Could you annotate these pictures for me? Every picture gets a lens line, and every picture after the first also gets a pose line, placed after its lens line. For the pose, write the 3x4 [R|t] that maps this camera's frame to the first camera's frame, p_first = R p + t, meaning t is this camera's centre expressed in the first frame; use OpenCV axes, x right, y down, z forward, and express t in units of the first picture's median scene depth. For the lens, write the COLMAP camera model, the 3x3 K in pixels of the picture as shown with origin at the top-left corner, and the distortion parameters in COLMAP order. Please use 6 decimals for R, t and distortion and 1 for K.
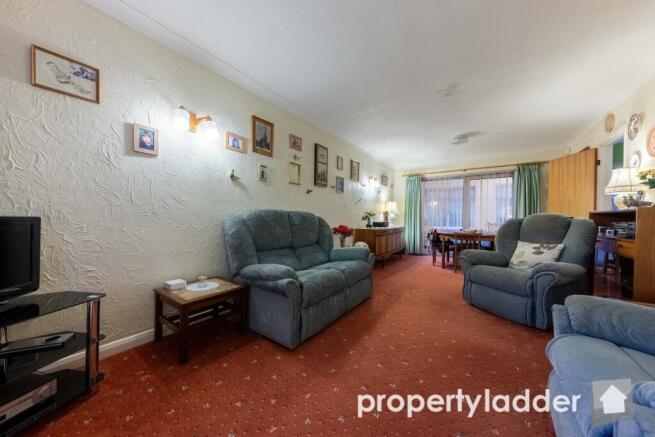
lens RADIAL K [[222.4, 0, 325.7], [0, 222.4, 217.7], [0, 0, 1]] dist [-0.008352, -0.001089]
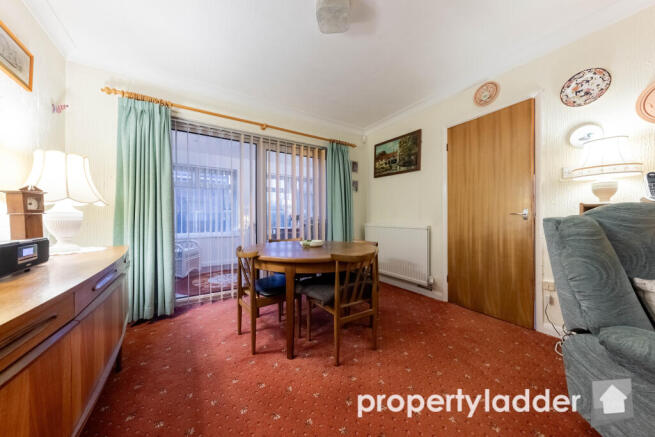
lens RADIAL K [[222.4, 0, 329.5], [0, 222.4, 220.6], [0, 0, 1]] dist [-0.008352, -0.001089]
pose [[0.357110, -0.019582, 0.933857, 0.179587], [0.011540, 0.999796, 0.016552, 0.002156], [-0.933991, 0.004866, 0.357263, 0.651684]]
